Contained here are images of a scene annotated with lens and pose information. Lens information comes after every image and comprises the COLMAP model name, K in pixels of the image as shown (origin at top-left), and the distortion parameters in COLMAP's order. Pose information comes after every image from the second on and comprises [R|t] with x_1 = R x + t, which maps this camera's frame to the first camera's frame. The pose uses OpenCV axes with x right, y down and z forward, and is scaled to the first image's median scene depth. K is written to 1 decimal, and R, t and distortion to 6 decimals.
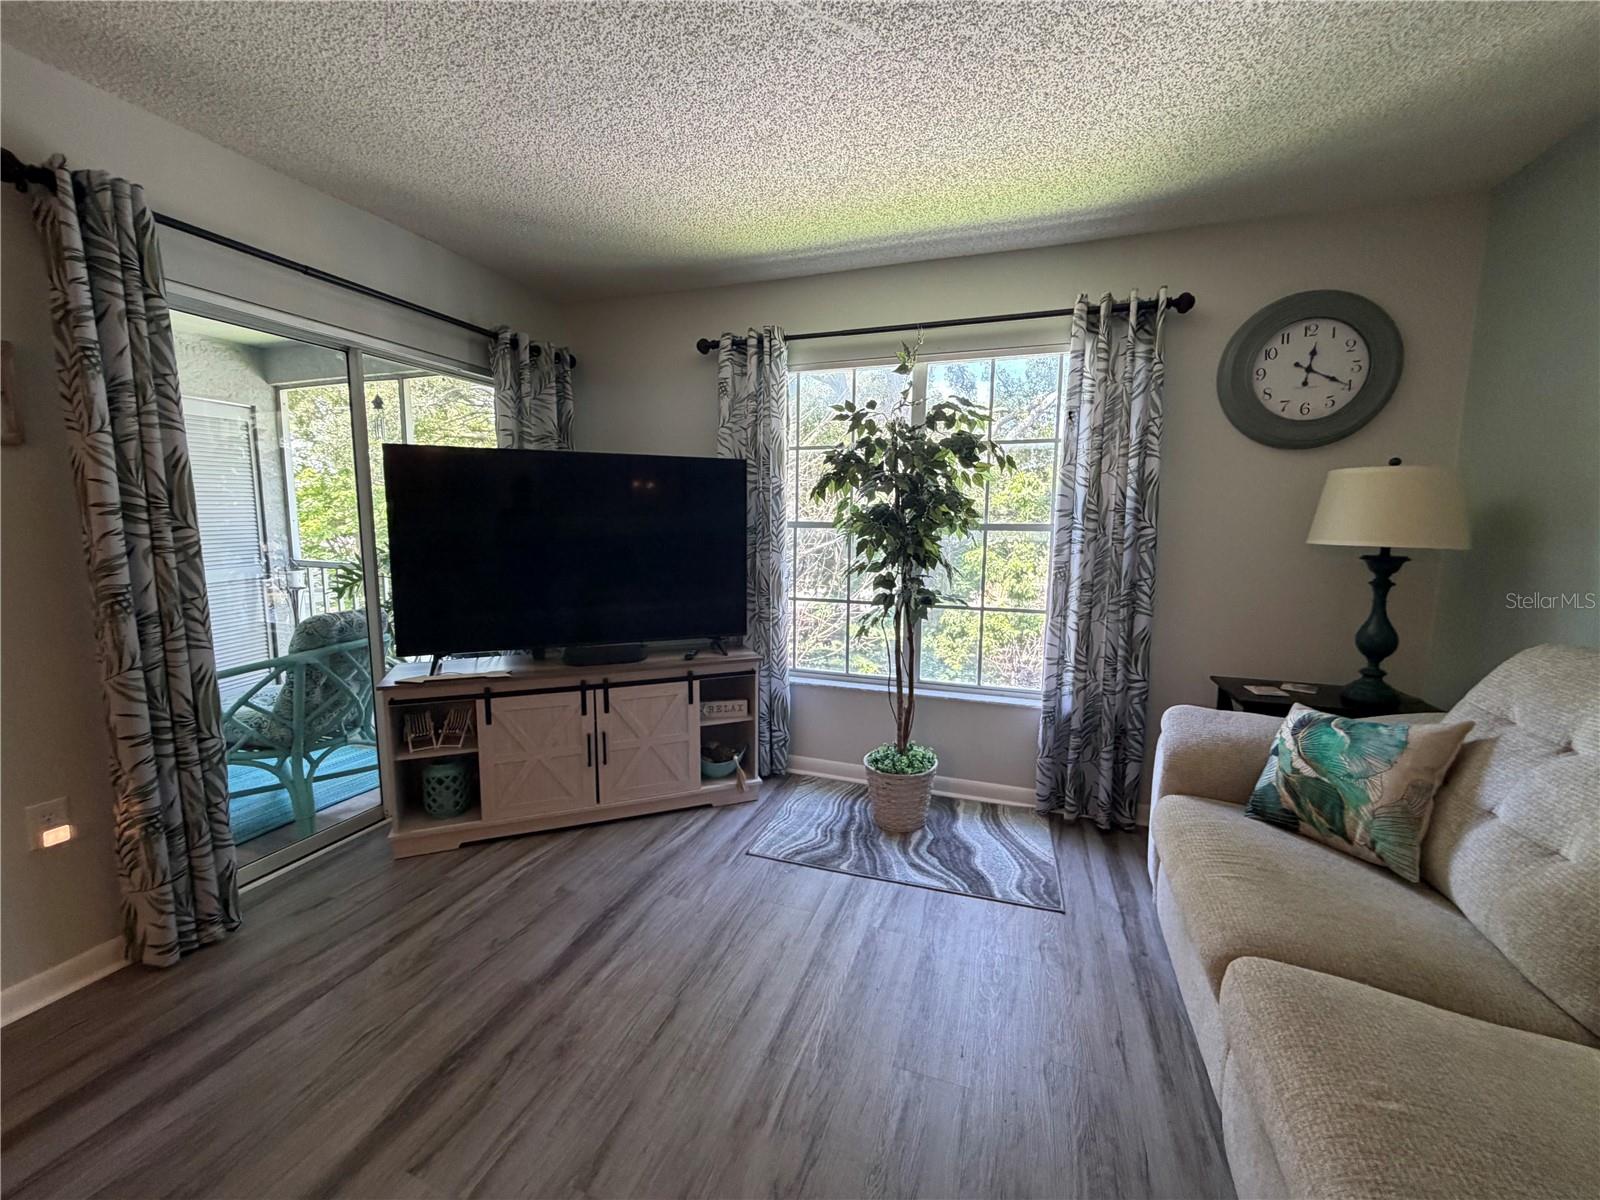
lens RADIAL K [[636.9, 0, 794.3], [0, 636.9, 600.1], [0, 0, 1]] dist [-0.000441, 0.000063]
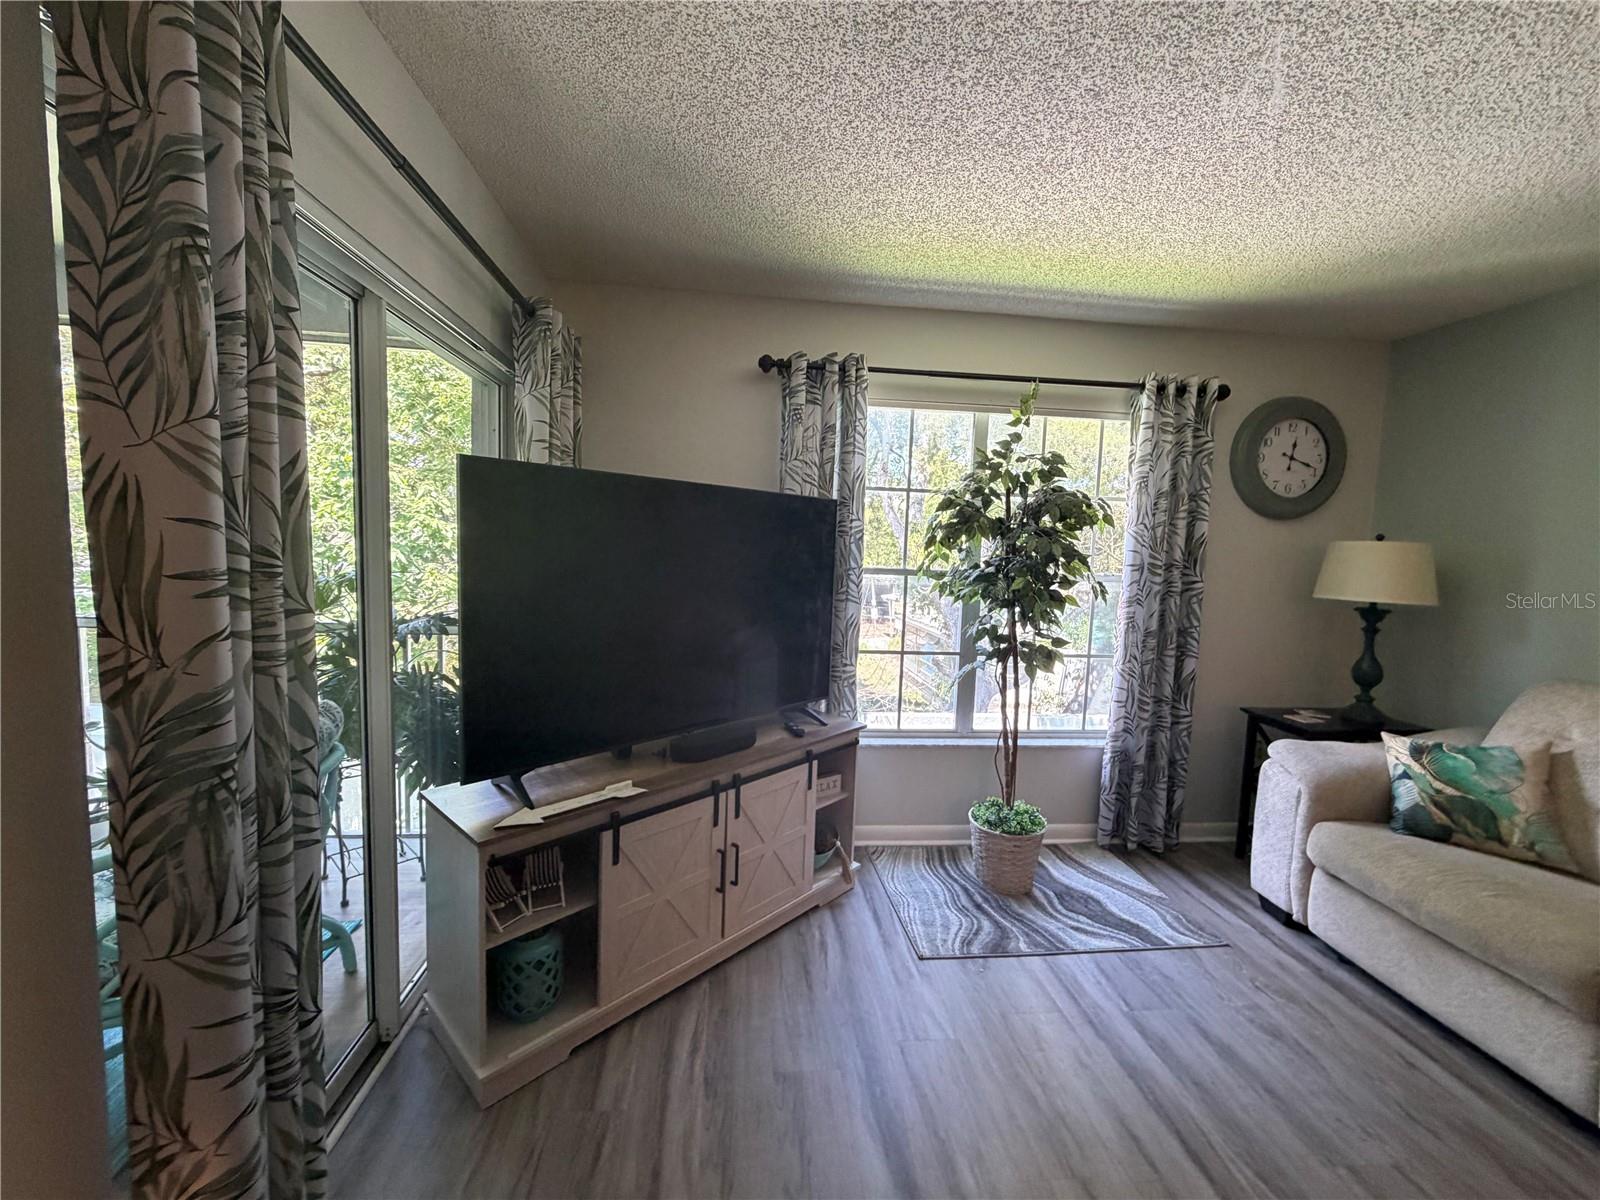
lens RADIAL K [[636.9, 0, 793.4], [0, 636.9, 599.1], [0, 0, 1]] dist [-0.000441, 0.000063]
pose [[0.905422, -0.012842, 0.424318, -0.584853], [0.026282, 0.999321, -0.025835, -0.071548], [-0.423698, 0.034543, 0.905145, 0.269447]]
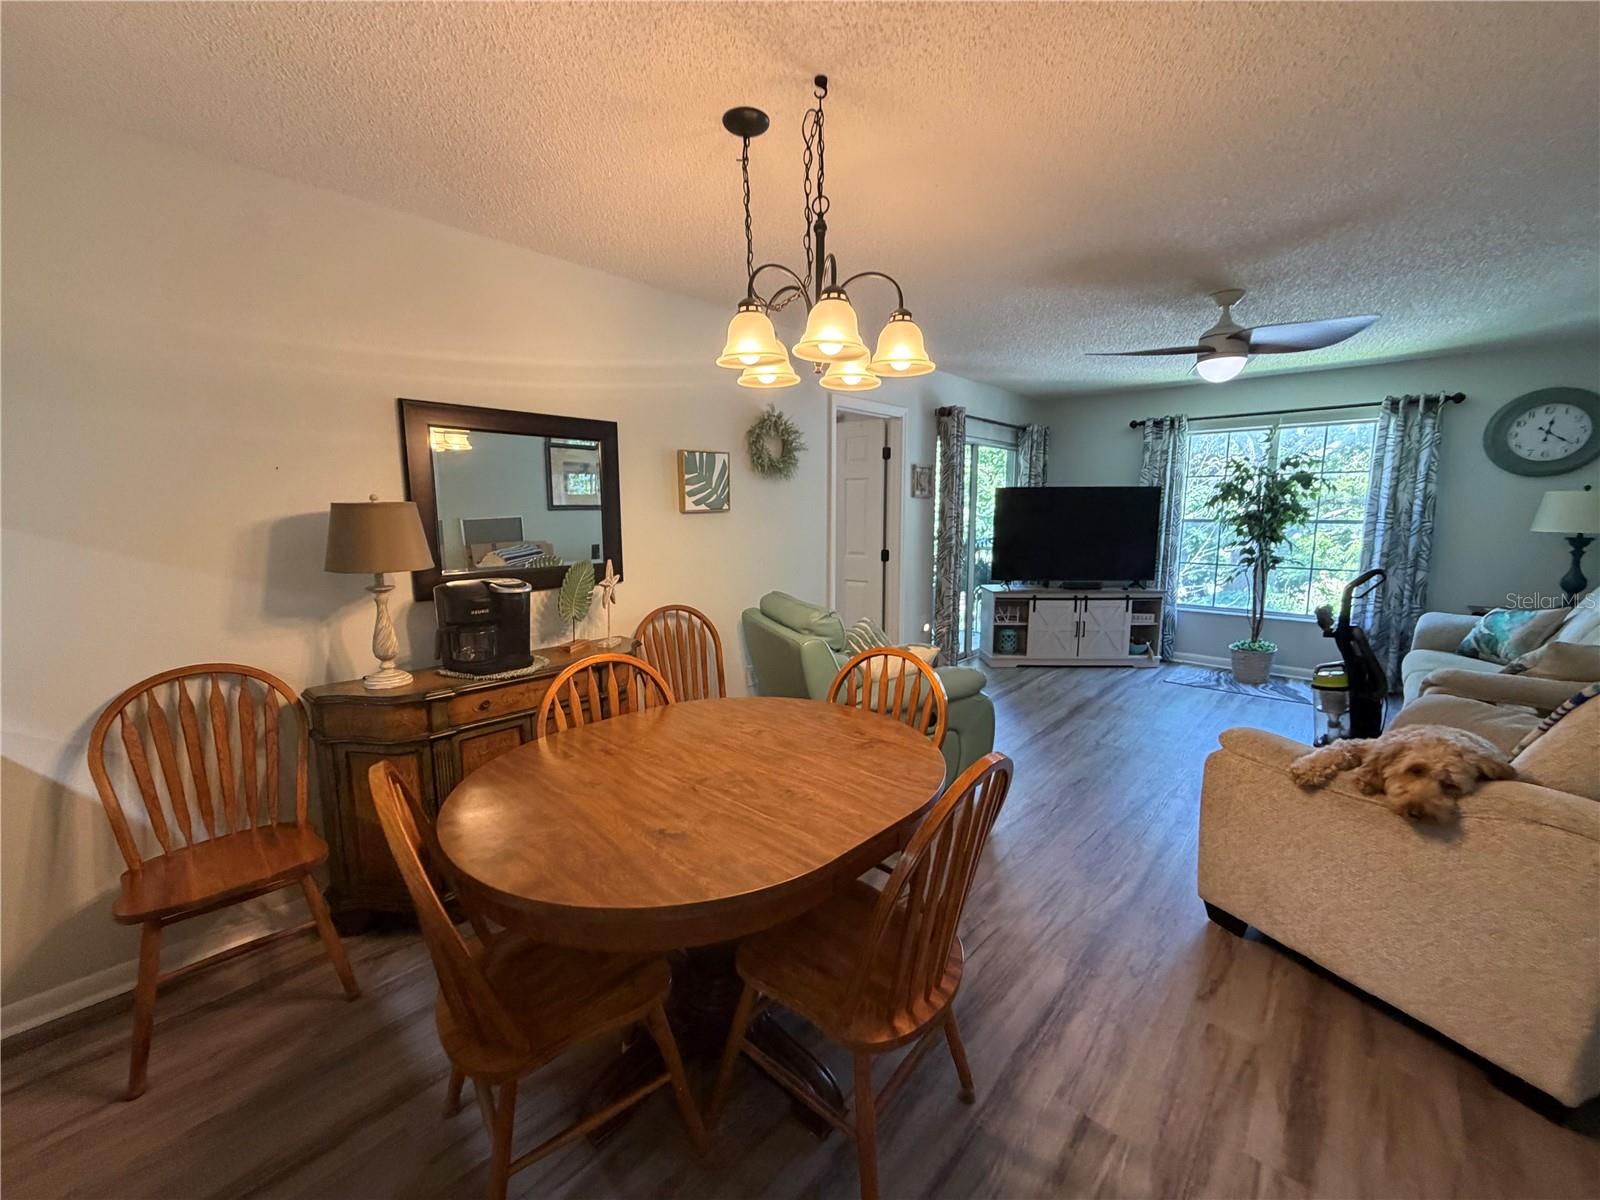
lens RADIAL K [[636.9, 0, 792.9], [0, 636.9, 598.8], [0, 0, 1]] dist [-0.000441, 0.000063]
pose [[0.920647, 0.043055, -0.388015, -0.386728], [-0.037957, 0.999063, 0.020798, 0.132578], [0.388547, -0.004420, 0.921418, -1.348361]]
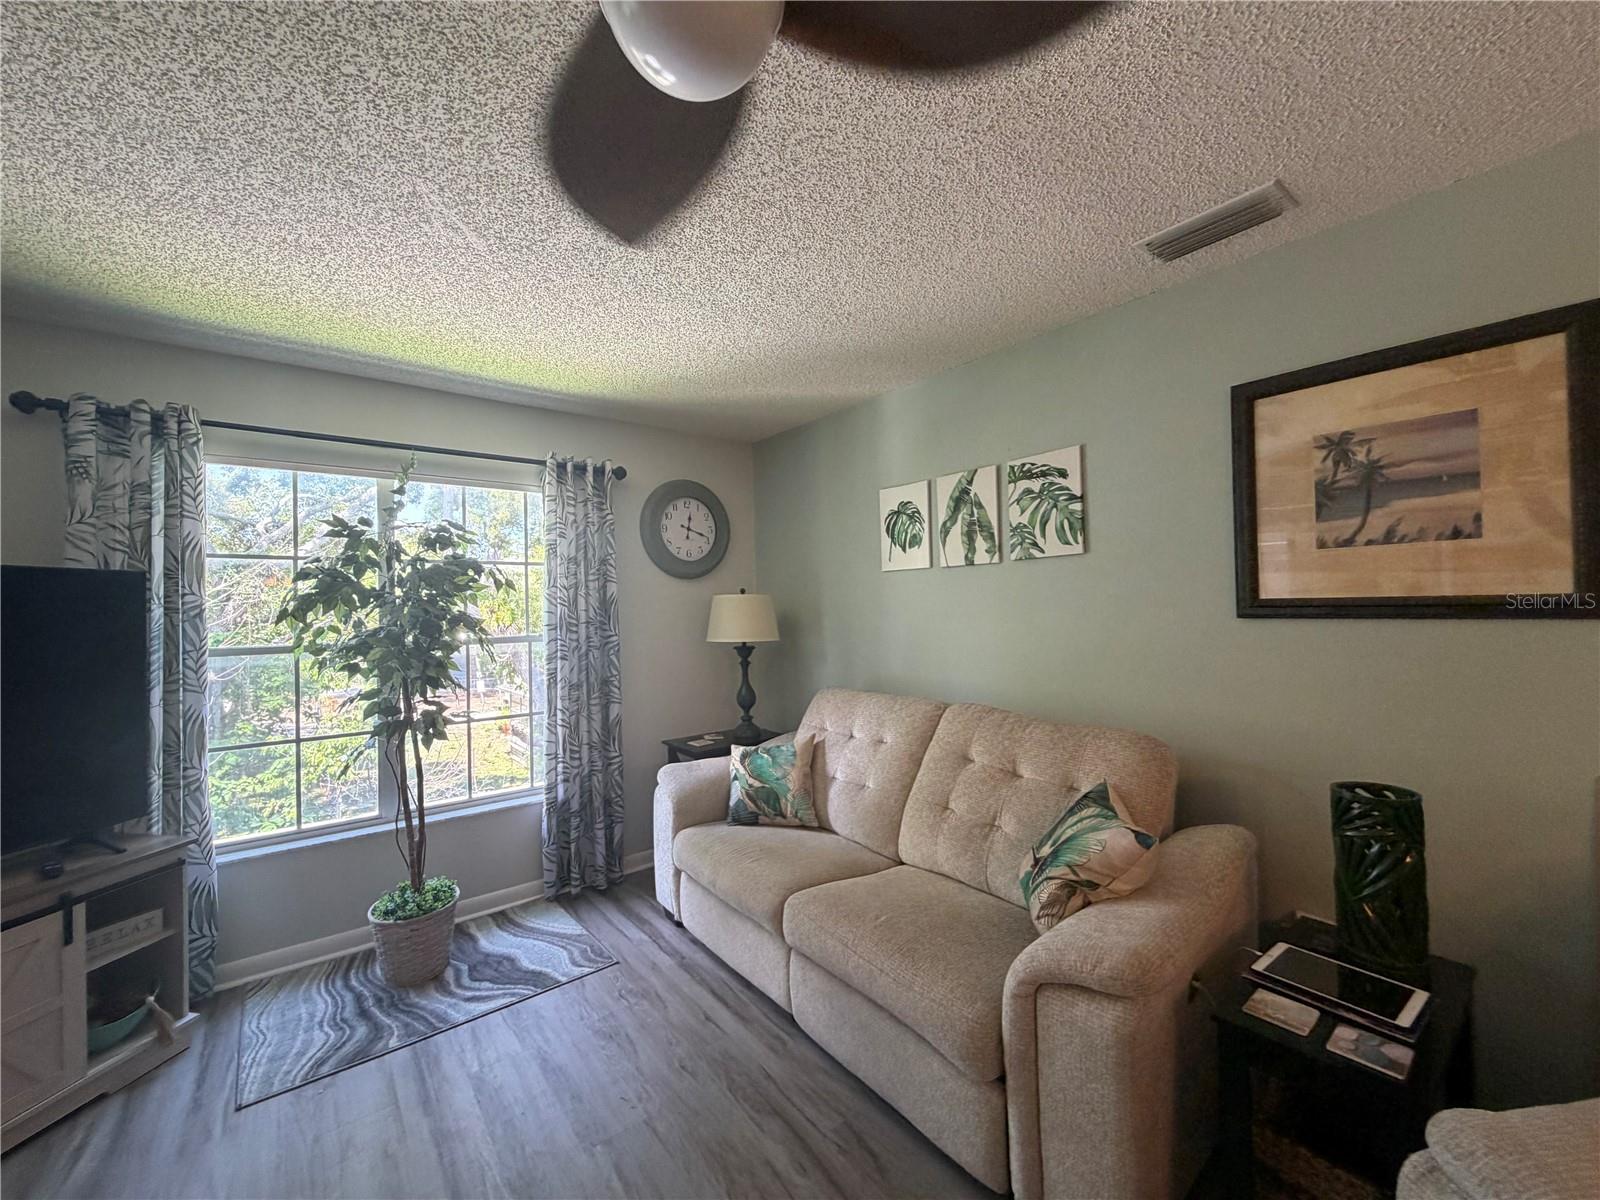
lens RADIAL K [[636.9, 0, 793.0], [0, 636.9, 600.1], [0, 0, 1]] dist [-0.000441, 0.000063]
pose [[0.537638, -0.009634, 0.843121, -0.338365], [0.130893, 0.988766, -0.072168, -0.043652], [-0.832954, 0.149159, 0.532859, -0.007934]]
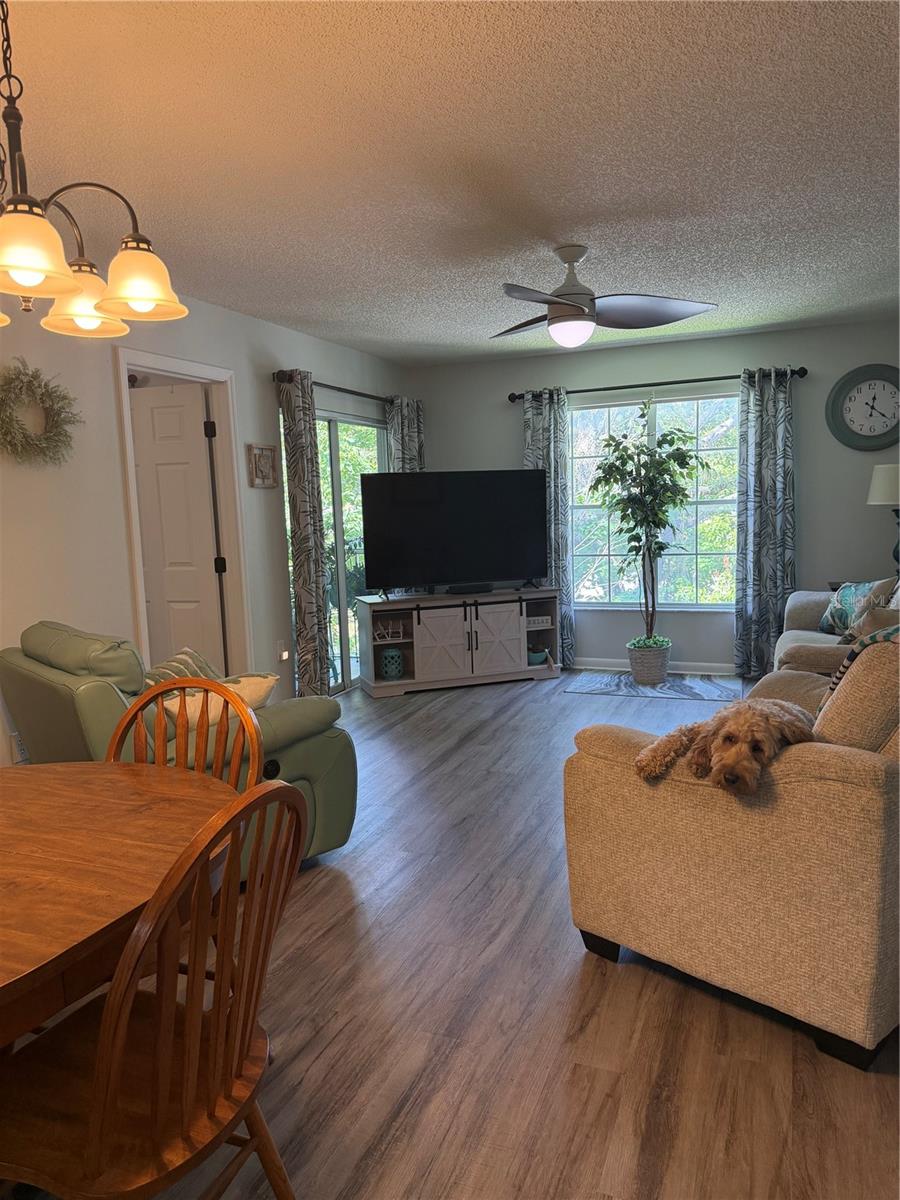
lens RADIAL K [[842.1, 0, 441.4], [0, 842.1, 599.0], [0, 0, 1]] dist [0.065091, -0.078742]
pose [[0.998170, -0.038700, -0.046469, -0.295279], [0.038175, 0.999198, -0.012124, 0.150556], [0.046901, 0.010328, 0.998846, -1.362433]]
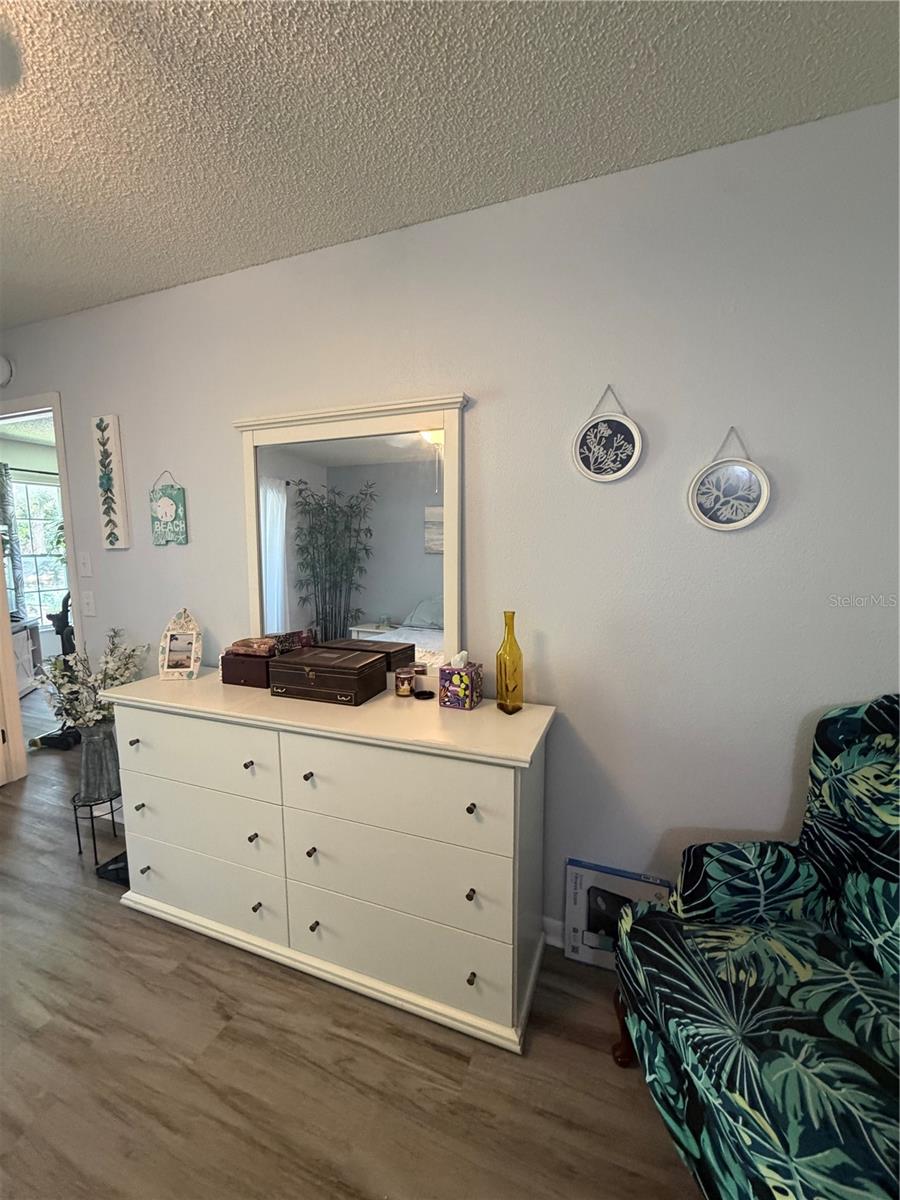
lens RADIAL K [[477.7, 0, 450.2], [0, 477.7, 605.8], [0, 0, 1]] dist [-0.000441, 0.000063]
pose [[0.012247, -0.130802, 0.991333, -1.885038], [0.135972, 0.982416, 0.127945, 0.039380], [-0.990637, 0.133227, 0.029817, -0.506527]]
